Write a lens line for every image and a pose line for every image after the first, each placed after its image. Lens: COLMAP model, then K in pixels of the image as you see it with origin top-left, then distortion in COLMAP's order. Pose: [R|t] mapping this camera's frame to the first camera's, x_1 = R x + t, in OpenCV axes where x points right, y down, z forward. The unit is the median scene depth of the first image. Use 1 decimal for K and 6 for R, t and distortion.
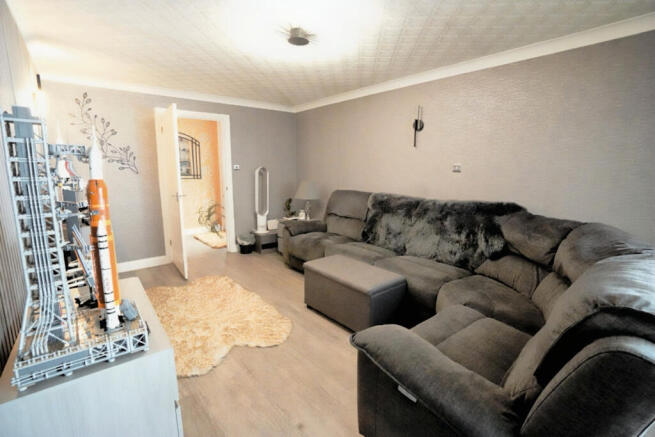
lens RADIAL K [[309.1, 0, 330.0], [0, 309.1, 219.3], [0, 0, 1]] dist [-0.053696, 0.020925]
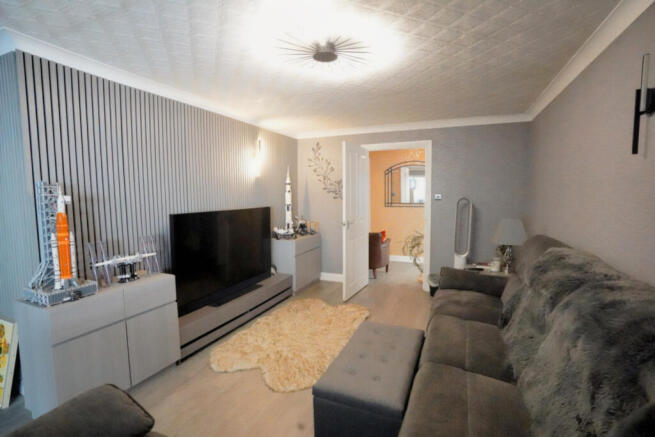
lens RADIAL K [[309.1, 0, 332.6], [0, 309.1, 219.0], [0, 0, 1]] dist [-0.053696, 0.020925]
pose [[0.439714, 0.066724, -0.895656, 0.467562], [-0.140169, 0.990115, 0.004946, -0.089958], [0.887132, 0.123368, 0.444720, 0.455767]]
